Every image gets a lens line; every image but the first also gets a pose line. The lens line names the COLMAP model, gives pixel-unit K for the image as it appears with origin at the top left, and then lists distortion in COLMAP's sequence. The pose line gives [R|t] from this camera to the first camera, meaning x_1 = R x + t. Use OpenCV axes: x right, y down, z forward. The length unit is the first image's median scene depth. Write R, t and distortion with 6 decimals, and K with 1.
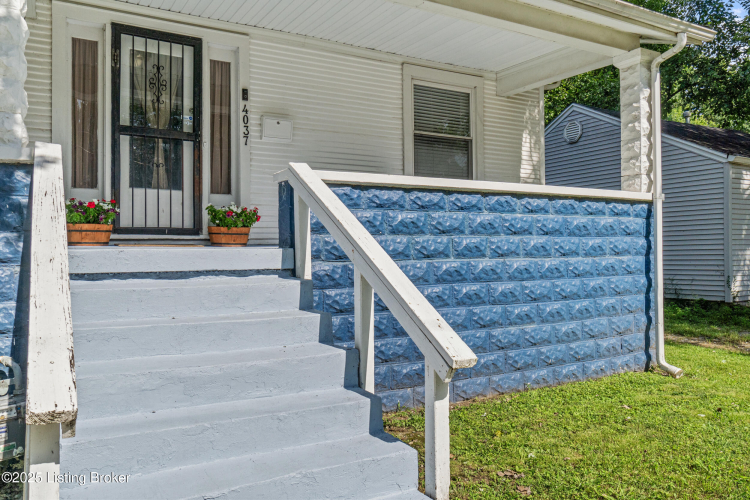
lens RADIAL K [[605.8, 0, 375.0], [0, 605.8, 250.0], [0, 0, 1]] dist [0.004045, 0.001834]
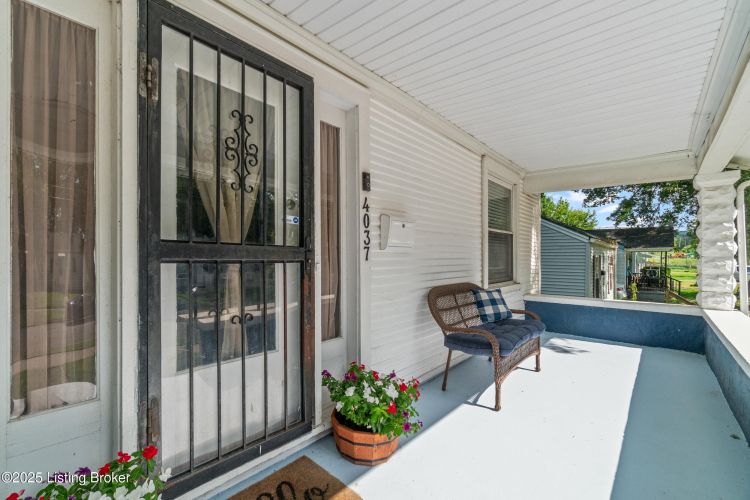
lens RADIAL K [[334.6, 0, 377.0], [0, 334.6, 264.7], [0, 0, 1]] dist [-0.009552, -0.000243]
pose [[0.947429, 0.006164, 0.319907, -0.329124], [-0.015607, 0.999515, 0.026962, -0.185529], [-0.319586, -0.030537, 0.947065, 0.685470]]
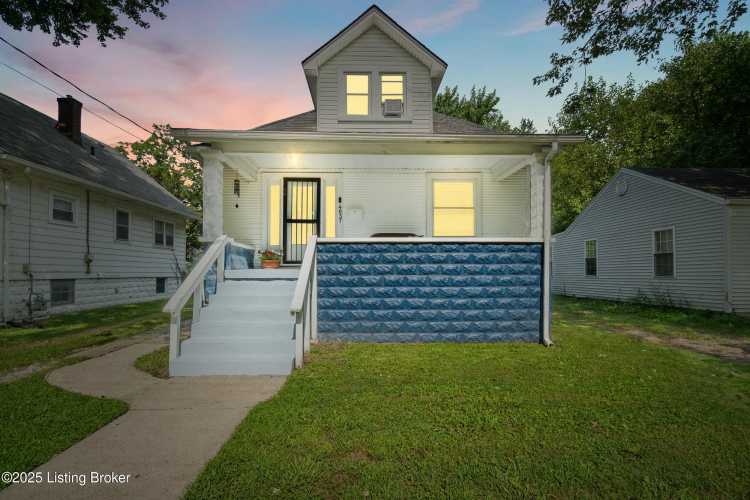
lens RADIAL K [[400.0, 0, 375.1], [0, 400.0, 267.2], [0, 0, 1]] dist [0.014182, 0.000088]
pose [[0.869171, 0.001209, -0.494510, 0.643482], [-0.004291, 0.999978, -0.005097, -0.004945], [0.494493, 0.006552, 0.869157, -0.210205]]
